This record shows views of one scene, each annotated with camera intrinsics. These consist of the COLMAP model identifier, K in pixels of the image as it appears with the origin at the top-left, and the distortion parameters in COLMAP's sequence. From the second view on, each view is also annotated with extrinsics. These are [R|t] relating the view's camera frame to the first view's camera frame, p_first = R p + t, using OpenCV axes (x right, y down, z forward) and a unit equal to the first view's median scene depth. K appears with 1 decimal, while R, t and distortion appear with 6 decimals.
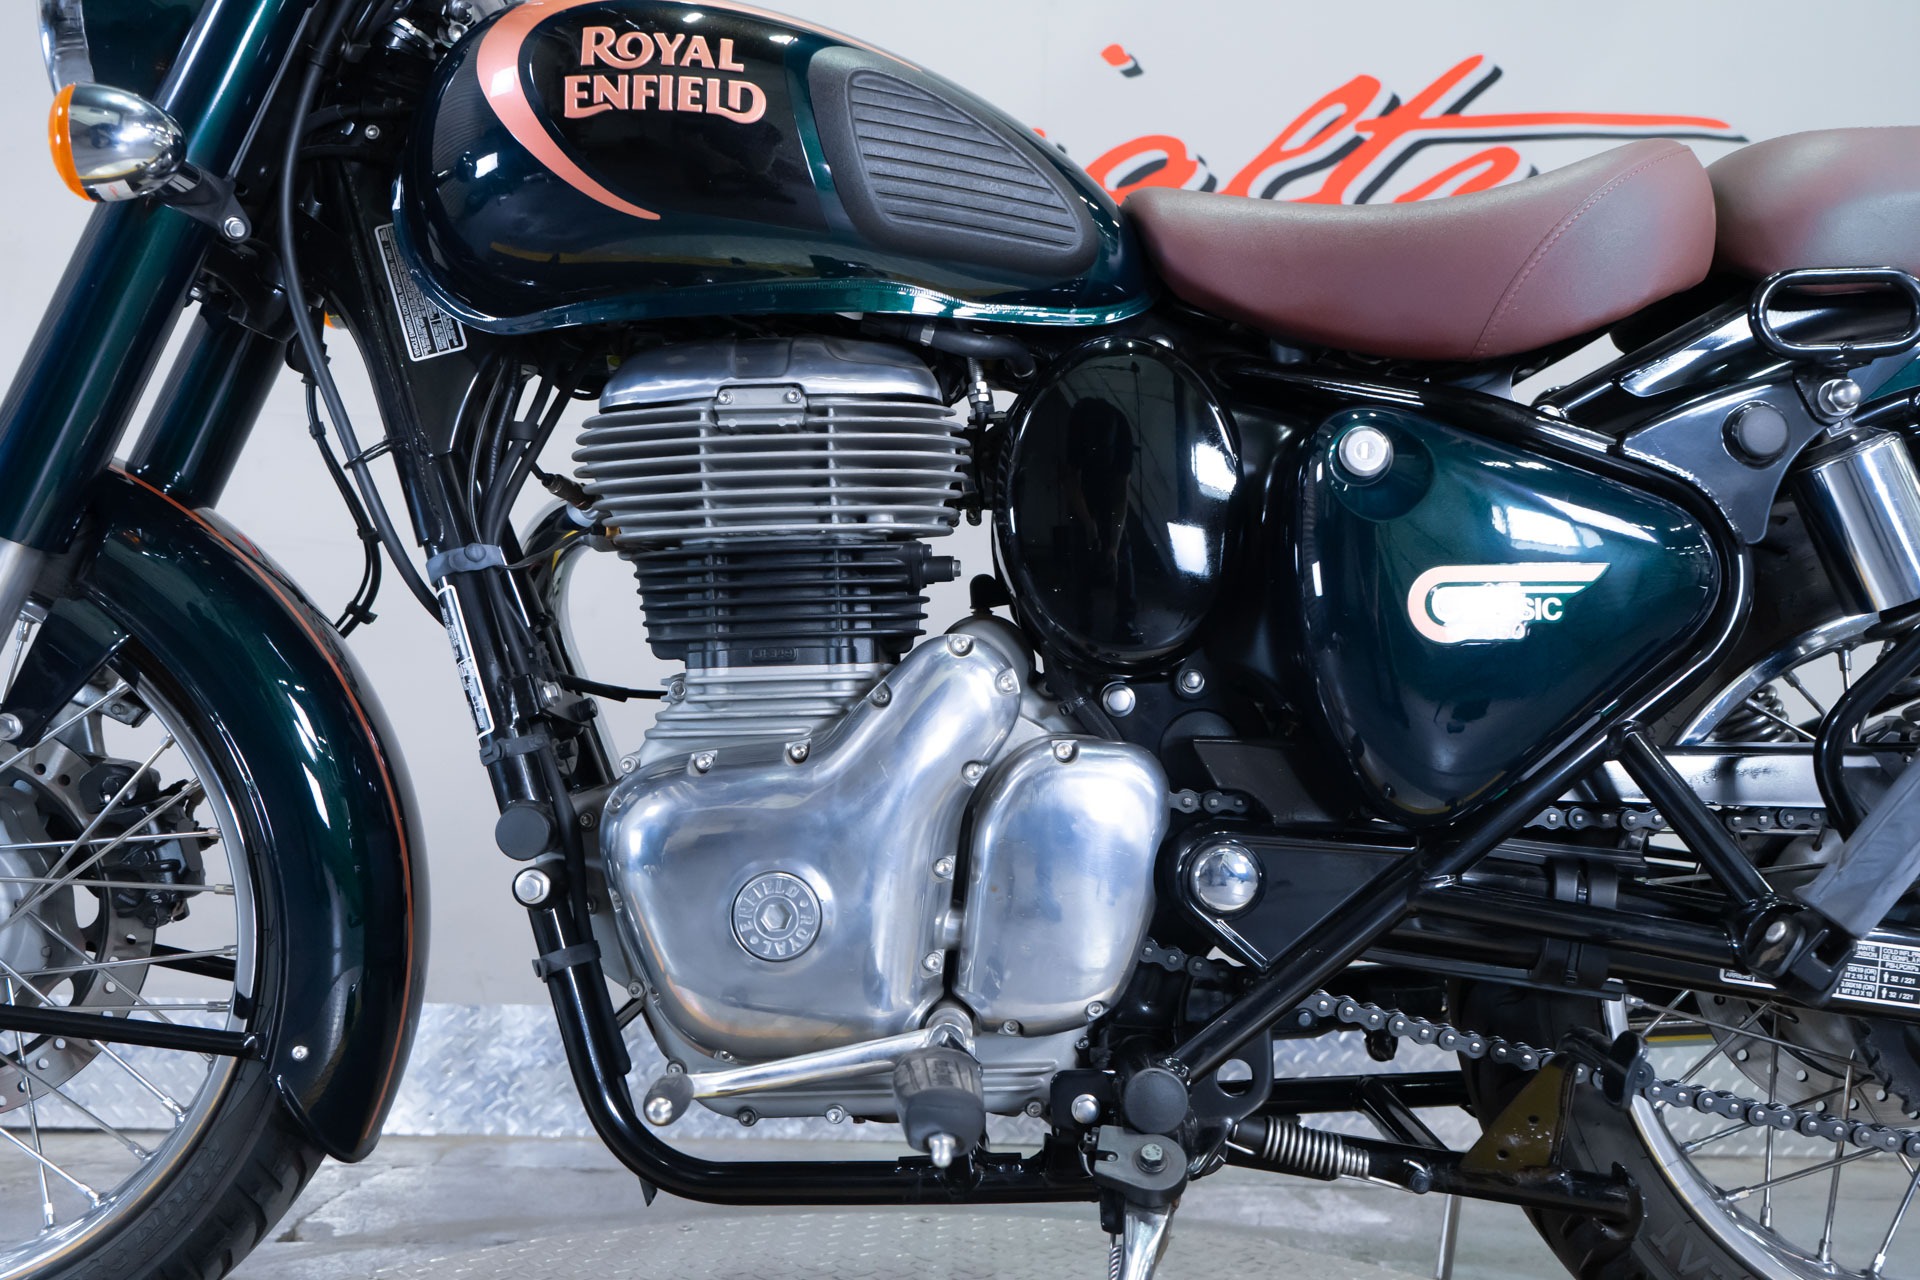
lens RADIAL K [[1601.2, 0, 935.4], [0, 1601.2, 644.2], [0, 0, 1]] dist [-0.025287, 0.021893]
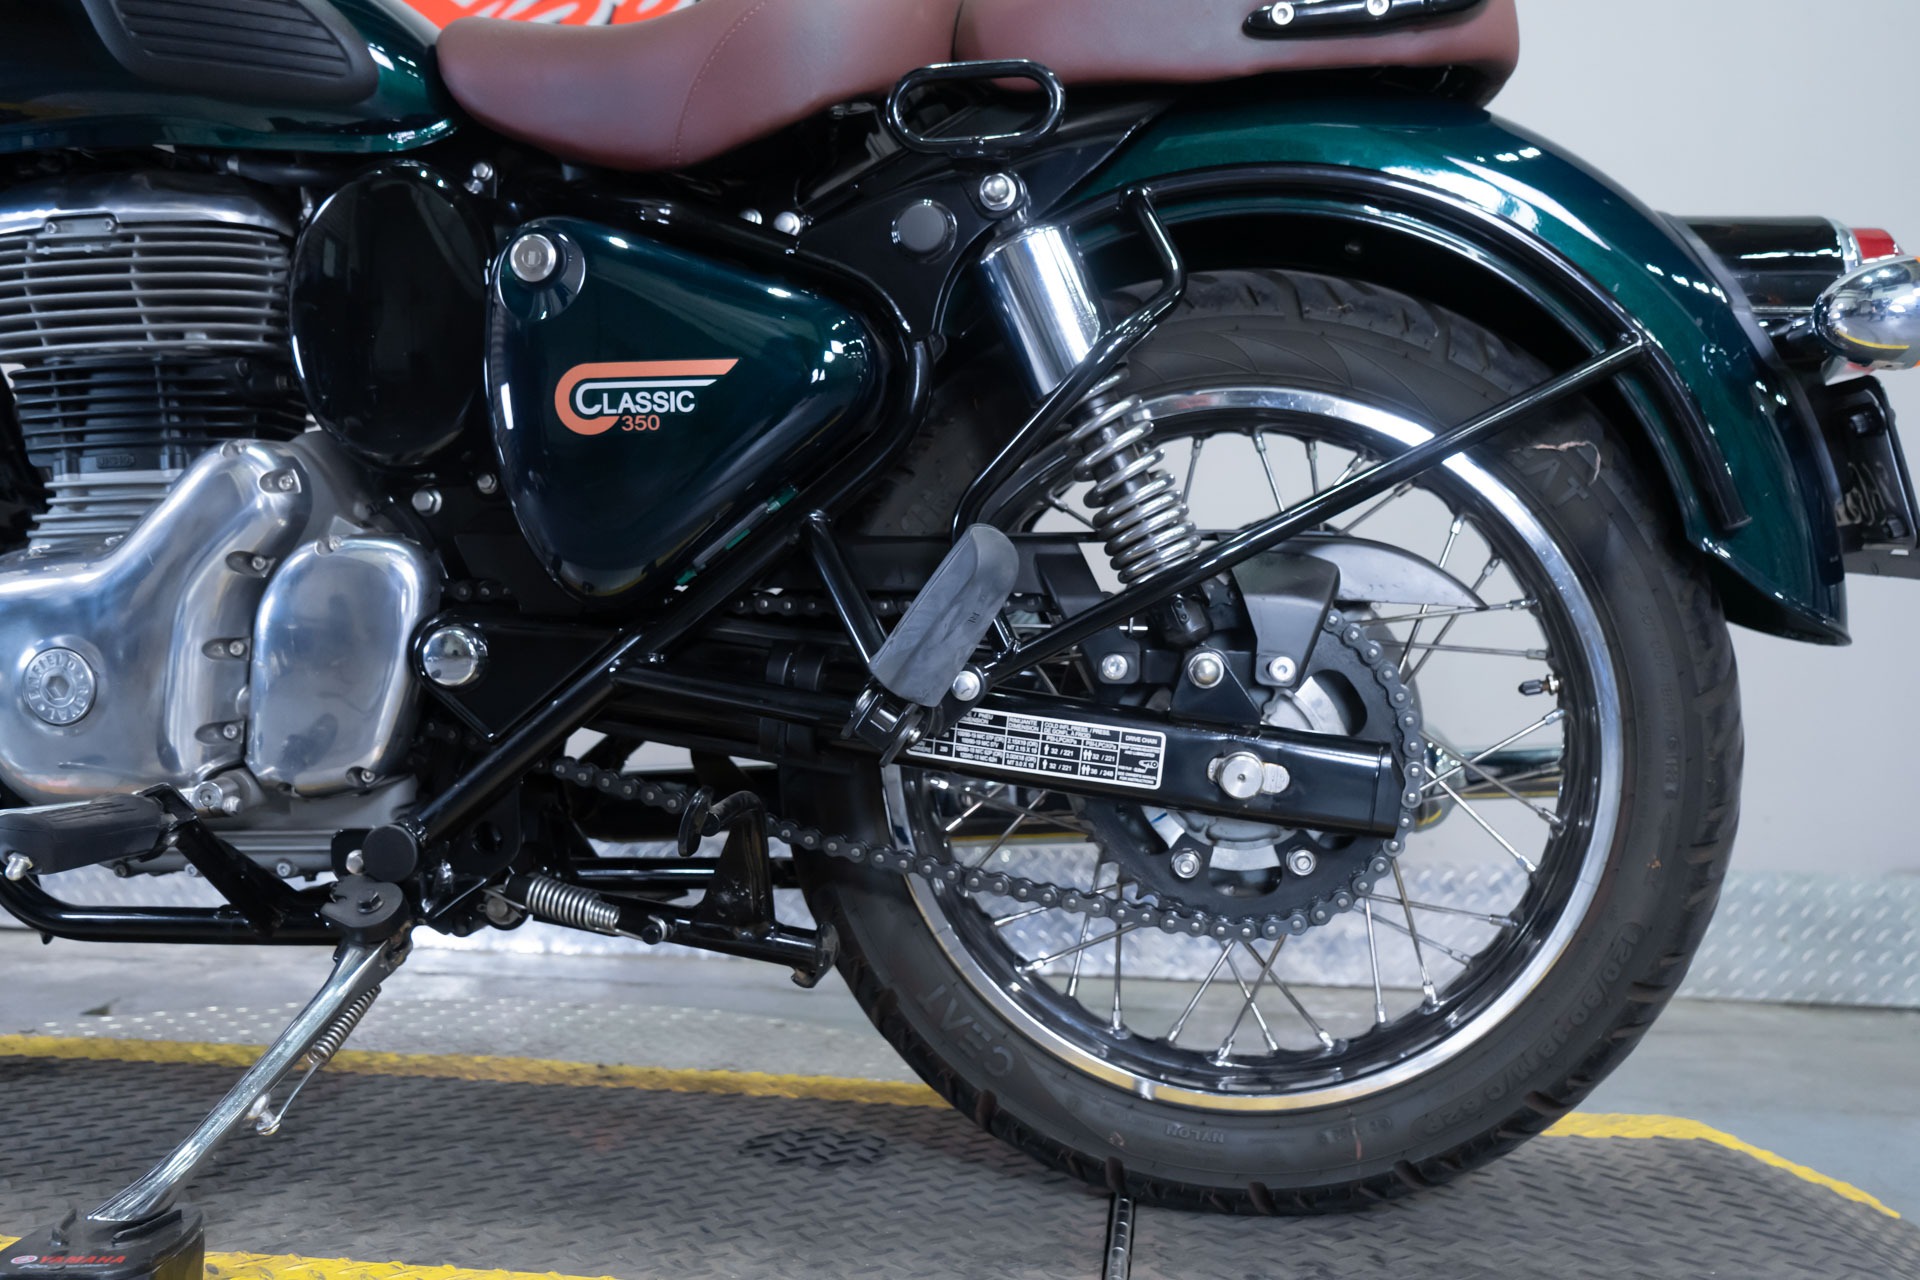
lens RADIAL K [[1601.2, 0, 952.5], [0, 1601.2, 626.6], [0, 0, 1]] dist [-0.025287, 0.021893]
pose [[0.994878, -0.000909, -0.101084, 0.615241], [0.008253, 0.997352, 0.072260, 0.048138], [0.100750, -0.072724, 0.992250, -0.054556]]
